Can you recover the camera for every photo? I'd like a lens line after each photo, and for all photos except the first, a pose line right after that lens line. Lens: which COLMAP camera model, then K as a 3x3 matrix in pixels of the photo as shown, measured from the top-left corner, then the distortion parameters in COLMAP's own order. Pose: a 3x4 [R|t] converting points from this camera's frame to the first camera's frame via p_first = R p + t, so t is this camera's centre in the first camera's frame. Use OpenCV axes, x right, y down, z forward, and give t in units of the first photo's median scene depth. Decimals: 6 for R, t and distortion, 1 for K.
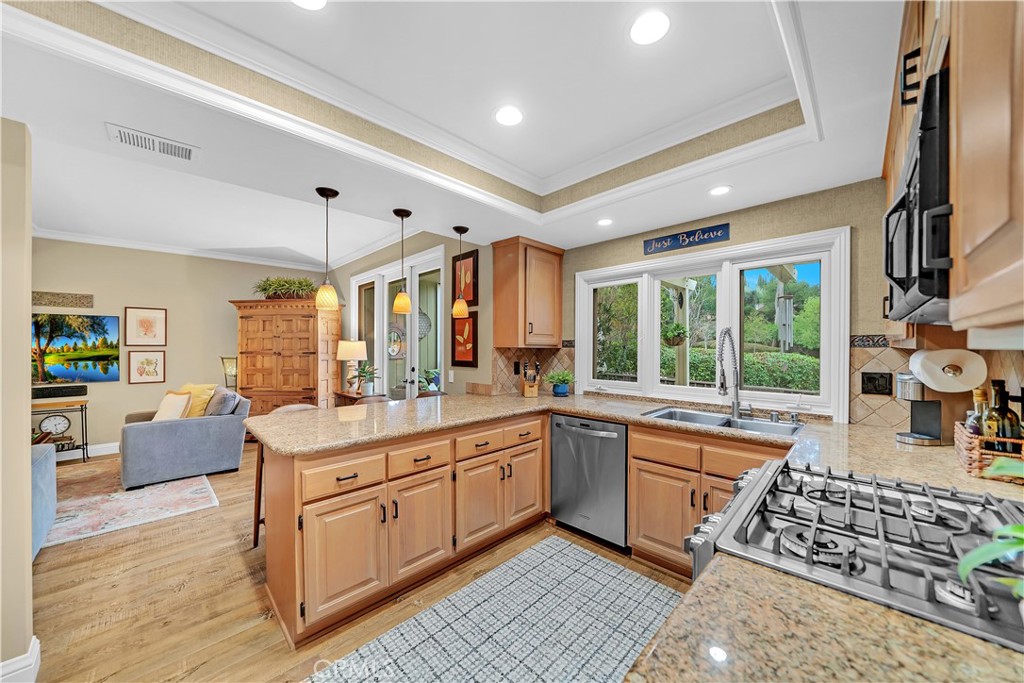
lens RADIAL K [[368.7, 0, 514.3], [0, 368.7, 337.2], [0, 0, 1]] dist [-0.019889, 0.000110]
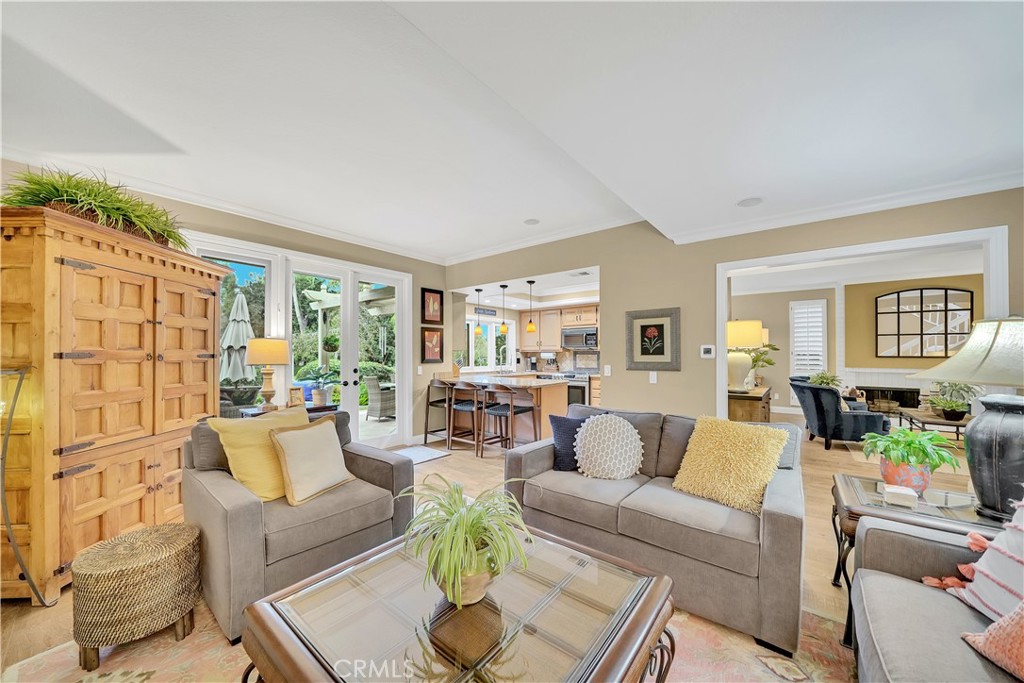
lens RADIAL K [[368.7, 0, 505.1], [0, 368.7, 348.9], [0, 0, 1]] dist [-0.019889, 0.000110]
pose [[-0.099735, 0.023713, 0.994731, -1.706529], [-0.018438, 0.999500, -0.025675, 0.054440], [-0.994843, -0.020902, -0.099248, 0.859414]]
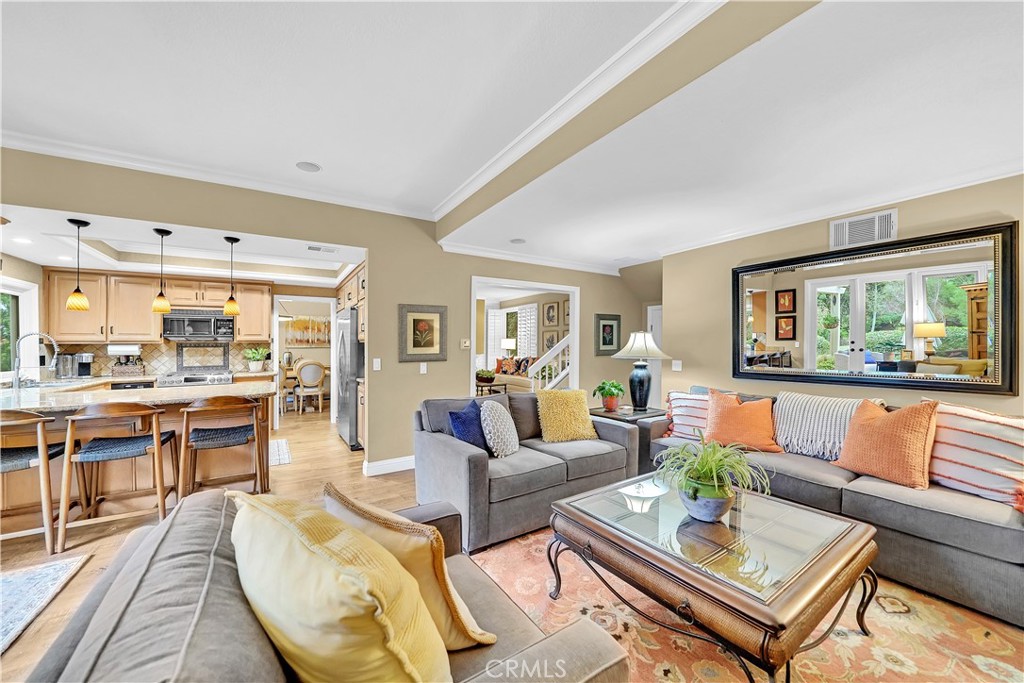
lens RADIAL K [[368.7, 0, 513.7], [0, 368.7, 348.1], [0, 0, 1]] dist [-0.019889, 0.000110]
pose [[-0.978212, 0.012118, 0.207256, -1.210727], [0.009827, 0.999879, -0.012083, 0.055870], [-0.207378, -0.009783, -0.978212, 1.379303]]
